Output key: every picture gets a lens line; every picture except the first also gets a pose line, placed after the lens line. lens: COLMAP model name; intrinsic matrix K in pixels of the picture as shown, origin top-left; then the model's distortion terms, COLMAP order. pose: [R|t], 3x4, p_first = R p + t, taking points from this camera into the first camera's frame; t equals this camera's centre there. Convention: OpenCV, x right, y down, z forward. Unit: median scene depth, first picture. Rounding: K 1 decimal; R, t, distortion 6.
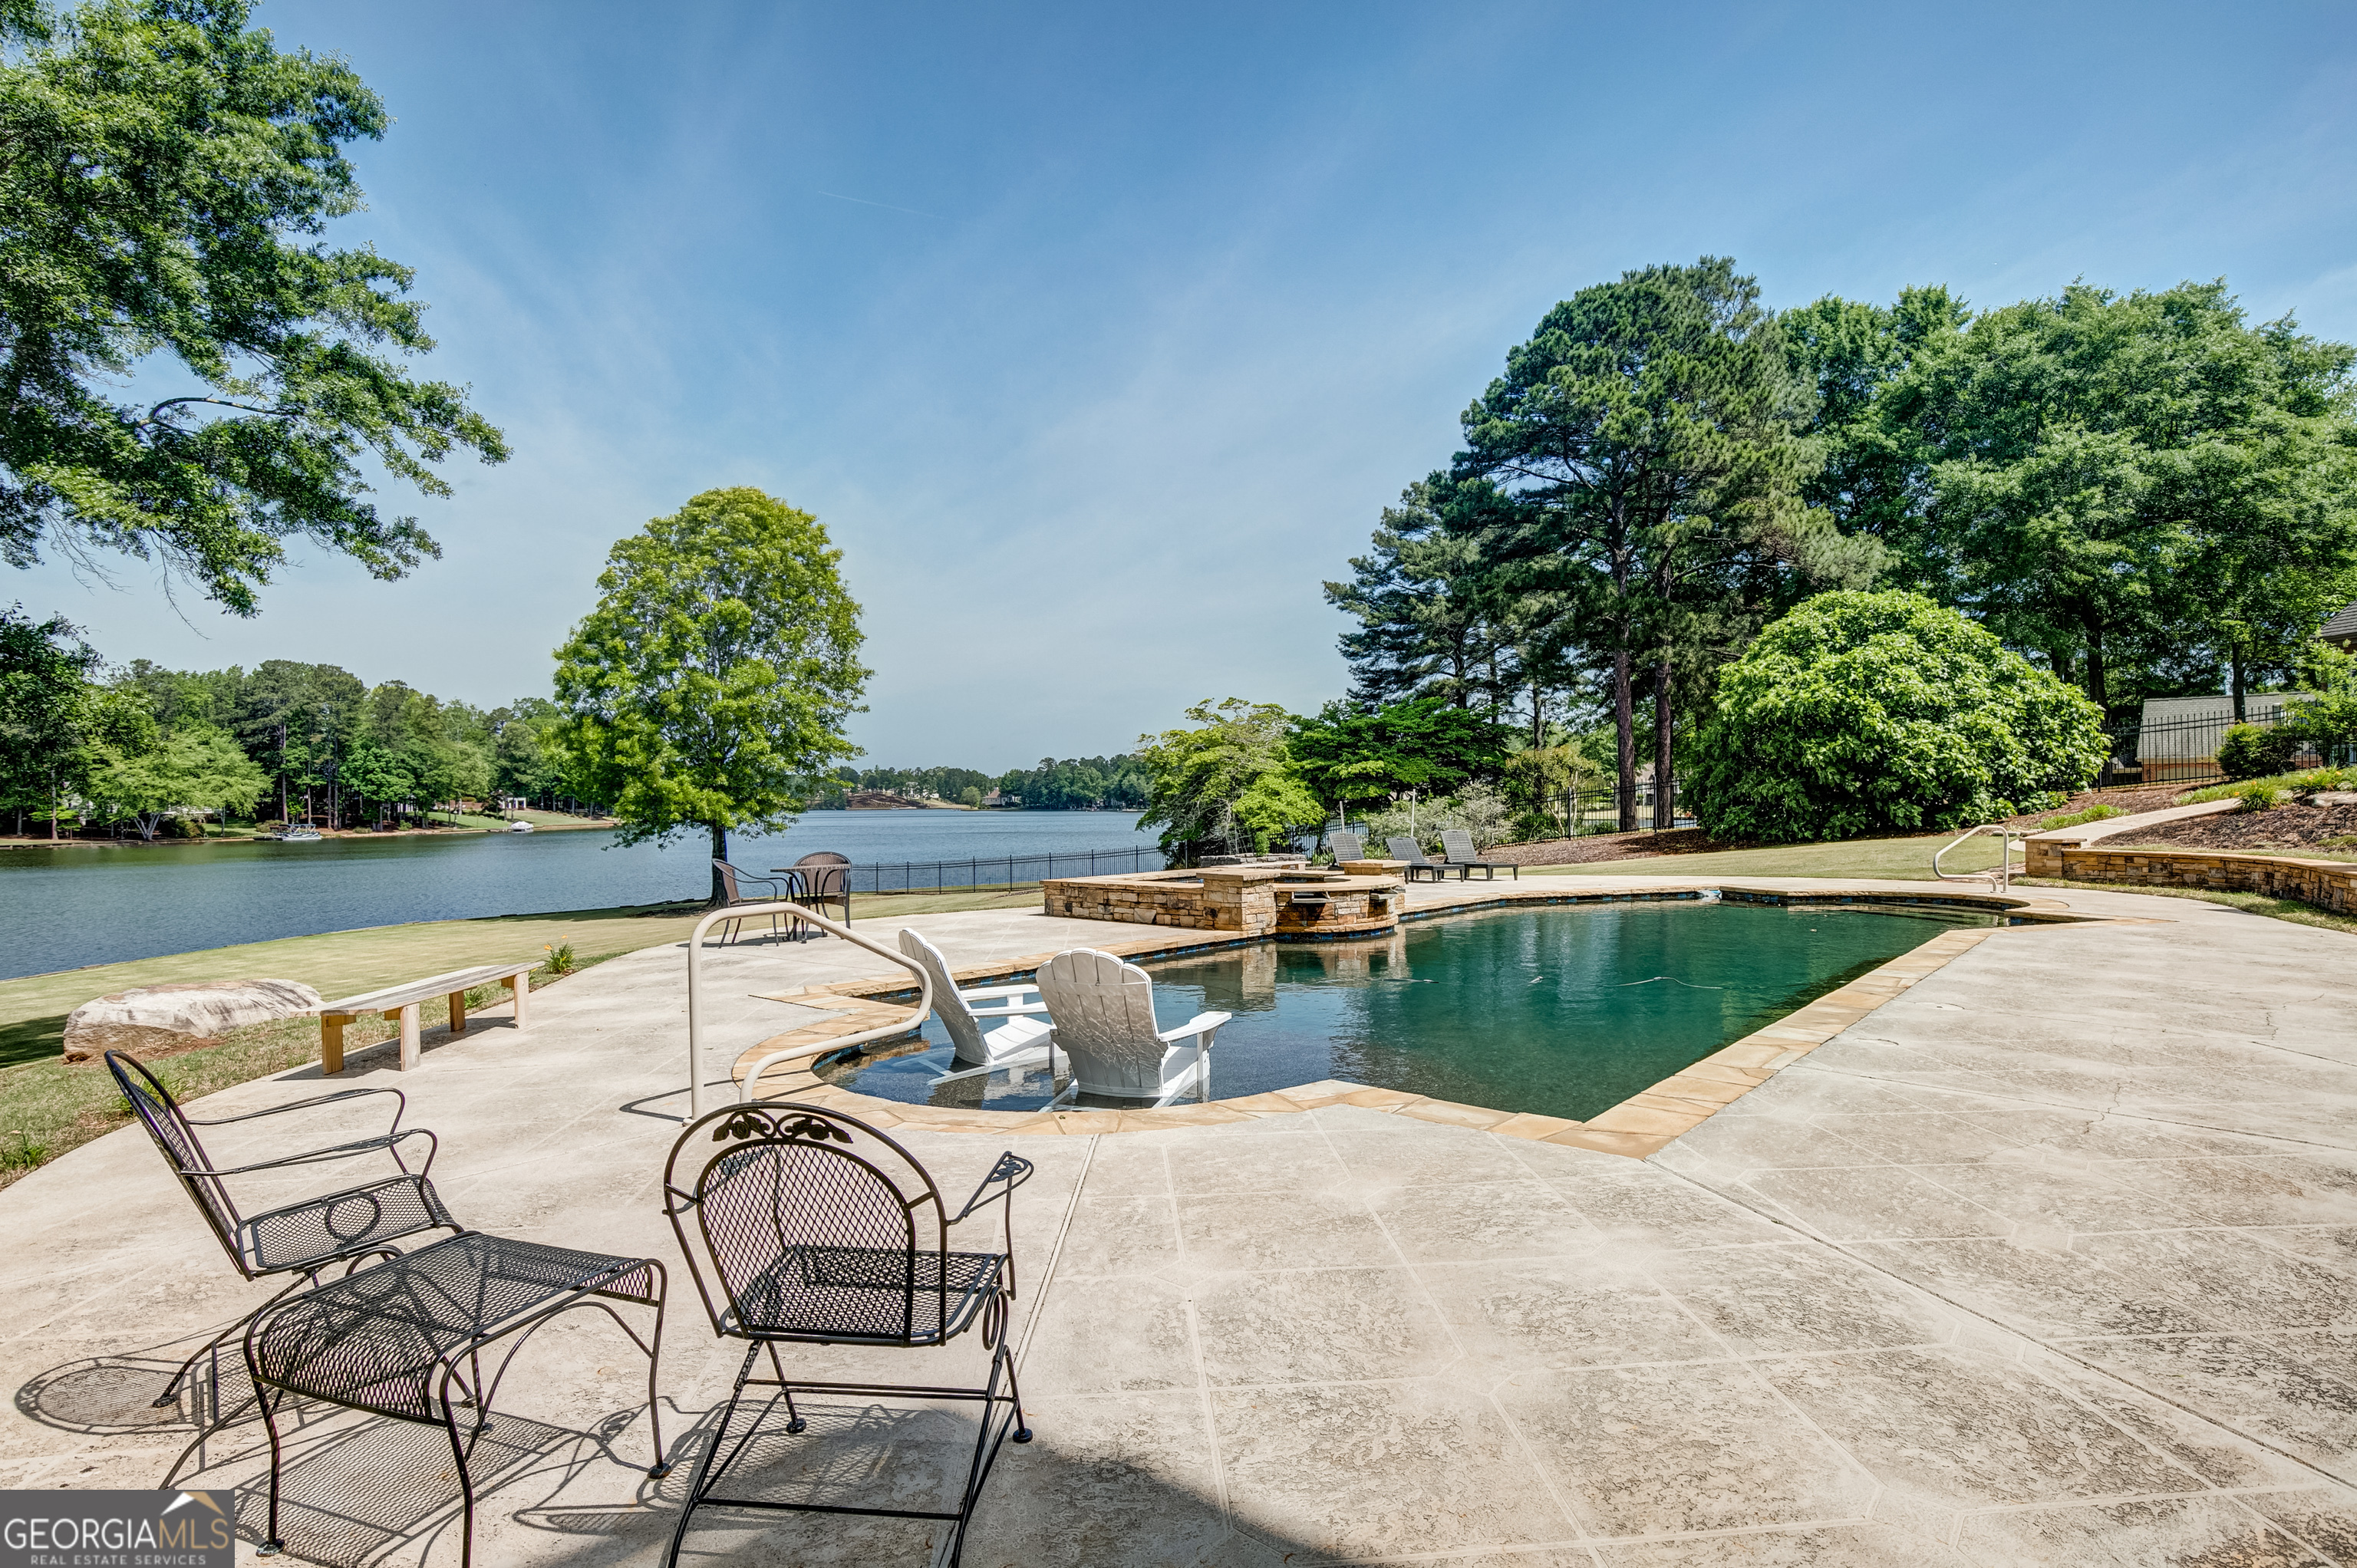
lens RADIAL K [[1243.9, 0, 1163.4], [0, 1243.9, 786.1], [0, 0, 1]] dist [-0.001926, -0.005415]
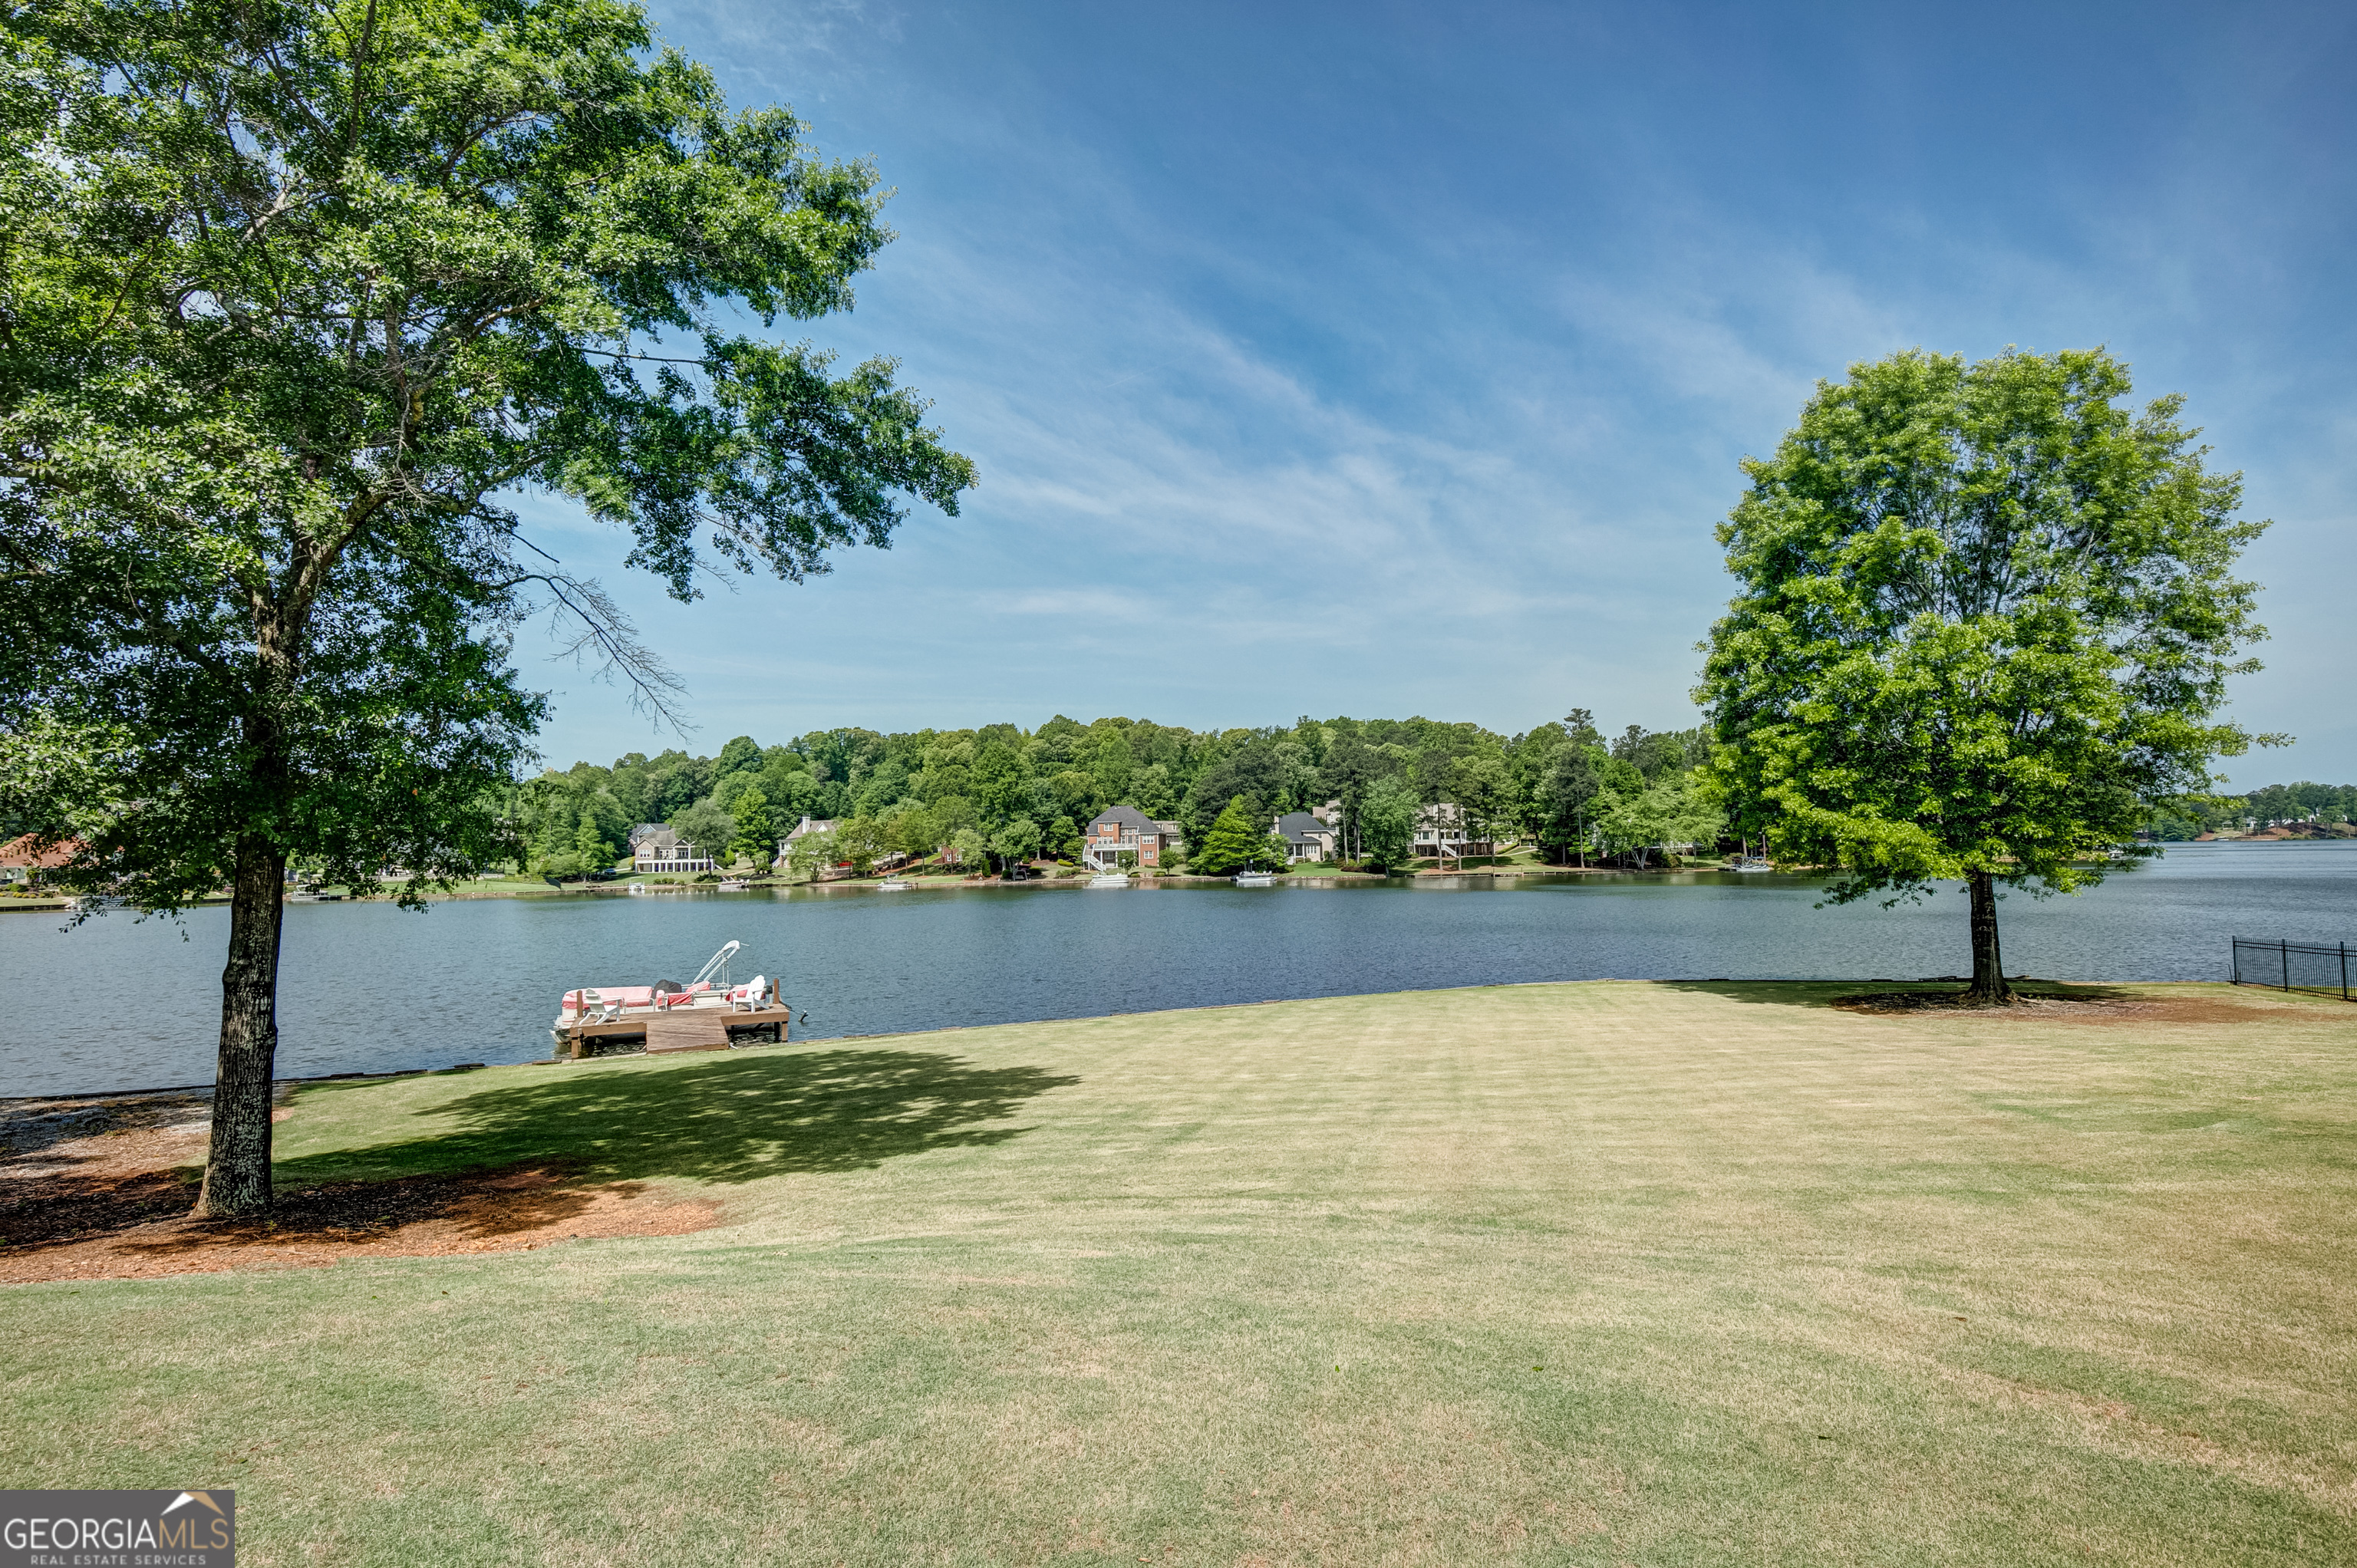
lens RADIAL K [[1116.6, 0, 1196.9], [0, 1116.6, 757.7], [0, 0, 1]] dist [-0.037664, 0.007253]
pose [[0.425146, -0.073223, -0.902158, 0.003950], [0.023328, 0.997278, -0.069949, -0.000765], [0.904824, 0.008693, 0.425697, 0.160839]]
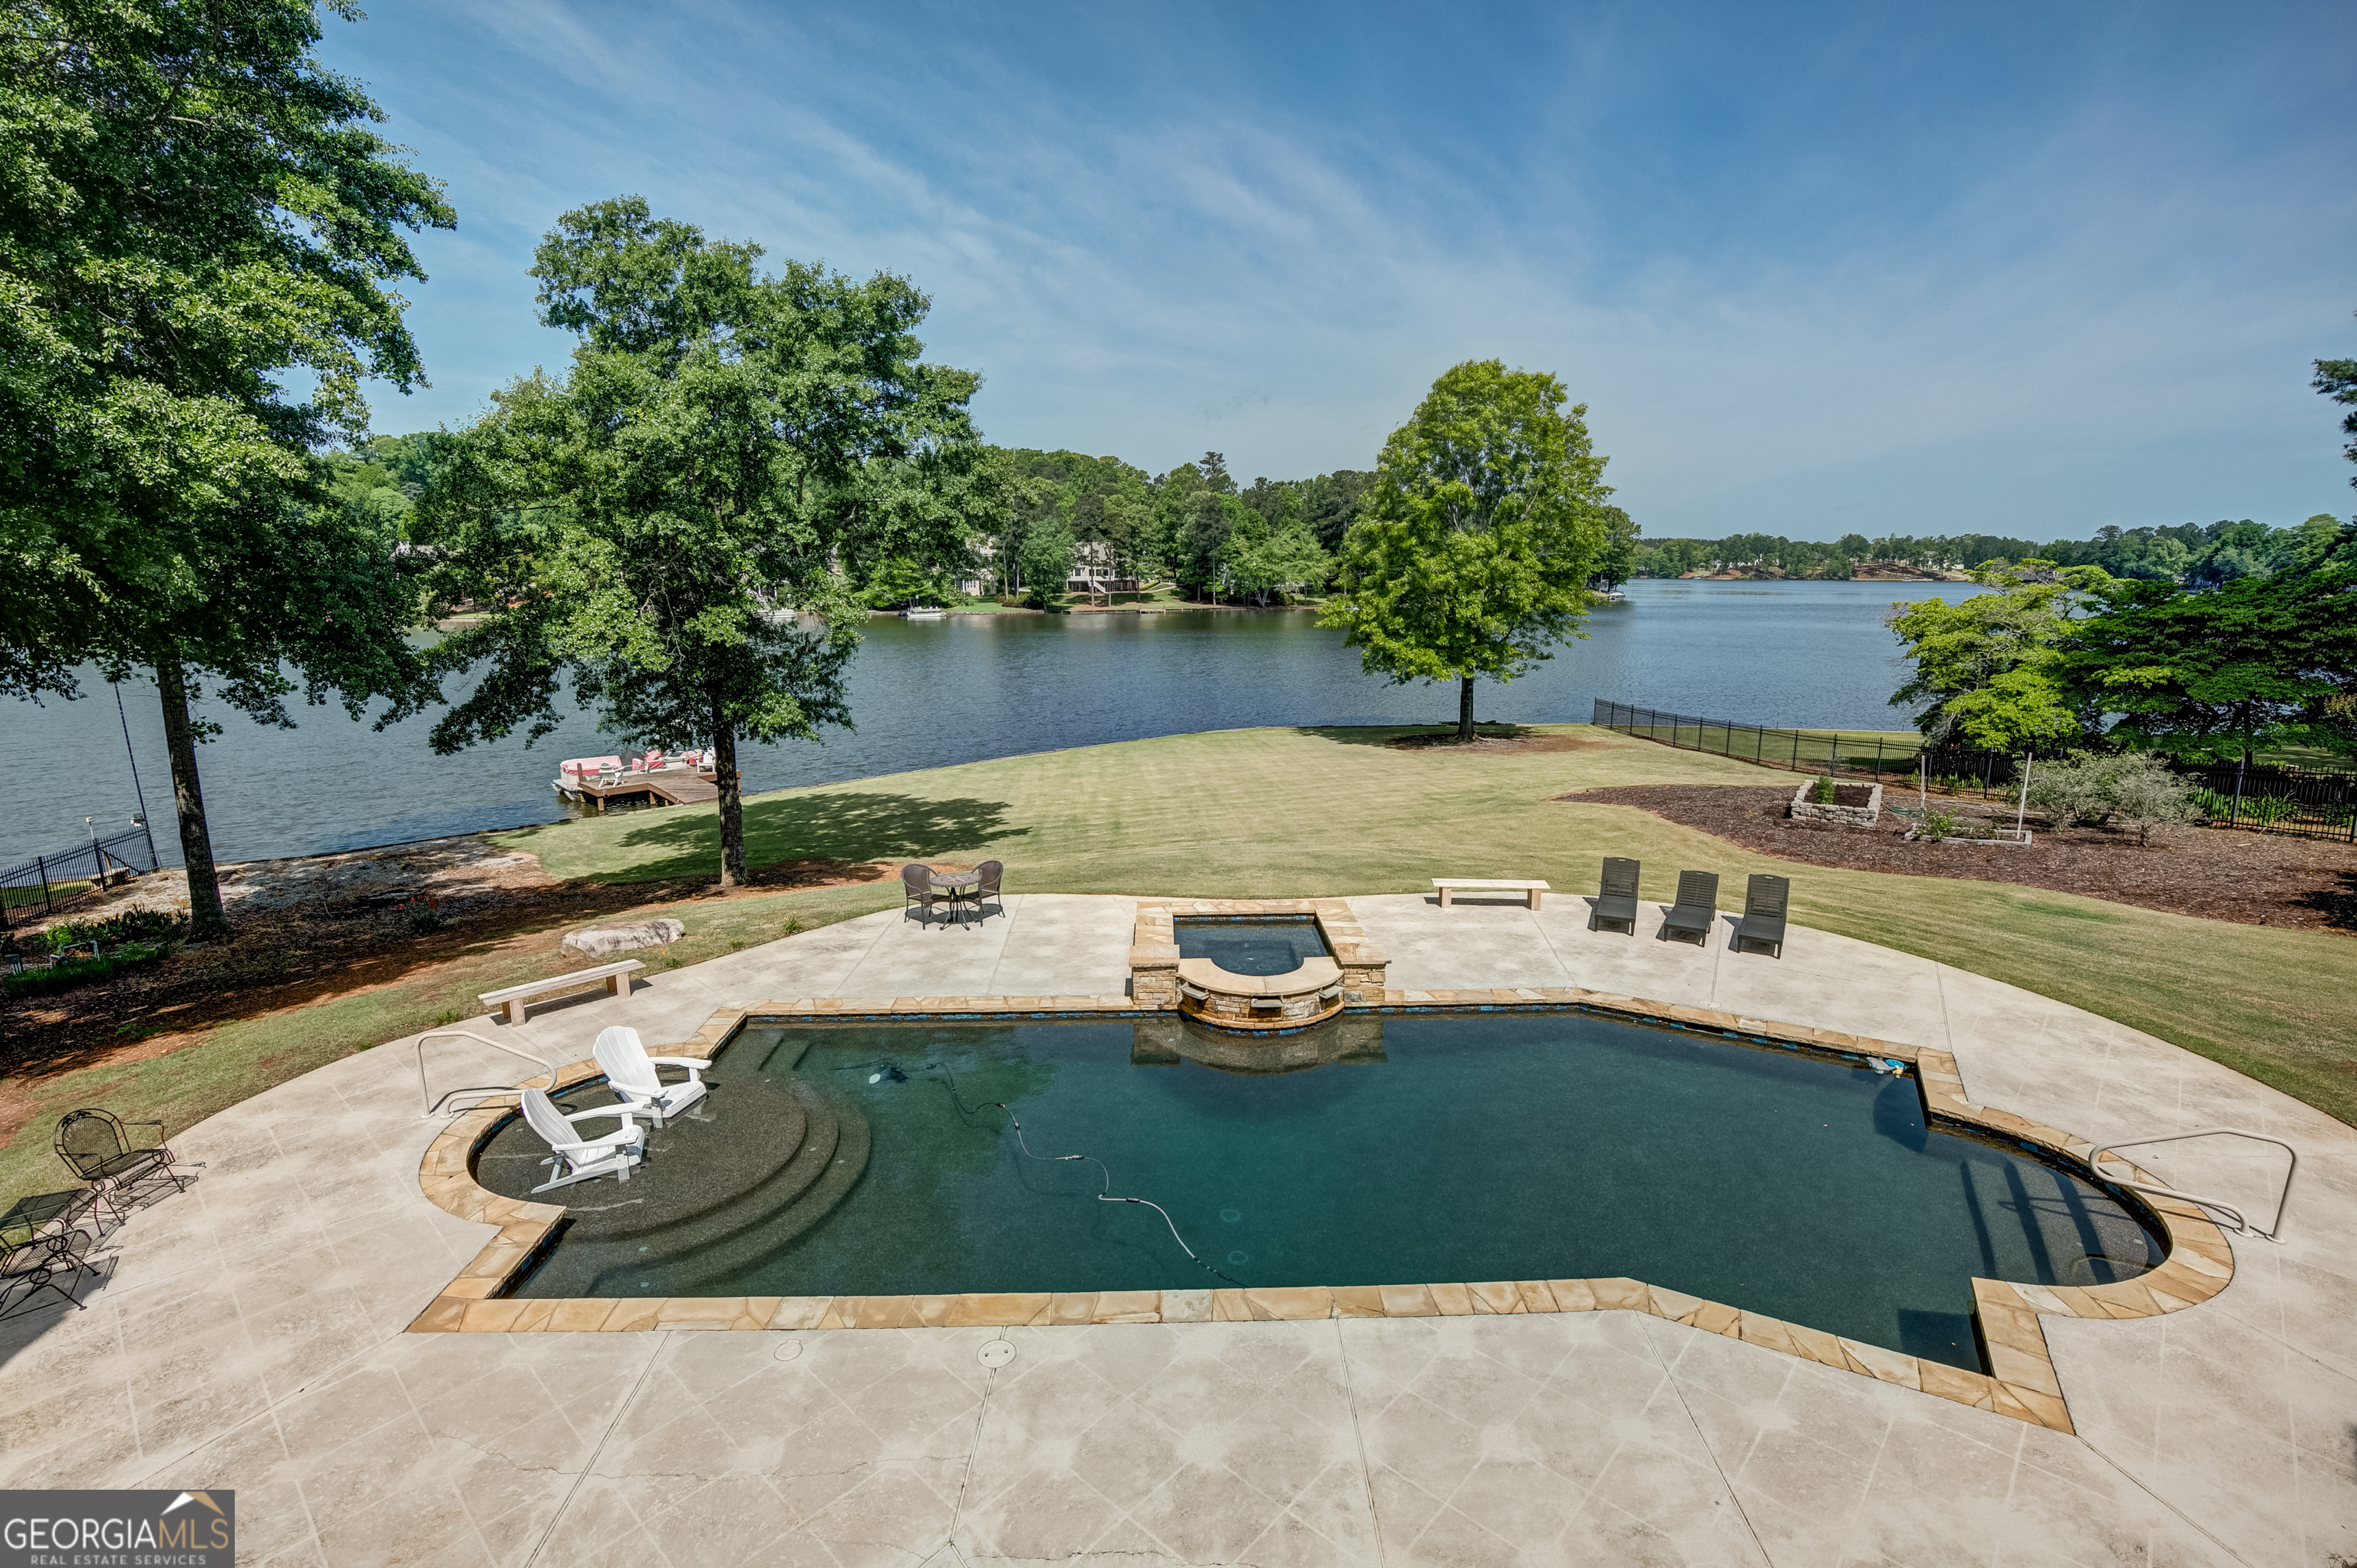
lens RADIAL K [[1116.6, 0, 1182.0], [0, 1116.6, 766.6], [0, 0, 1]] dist [-0.037664, 0.007253]
pose [[0.685449, 0.137889, -0.714945, 0.098028], [0.006184, 0.980767, 0.195087, -0.036348], [0.728095, -0.138143, 0.671412, 0.038963]]
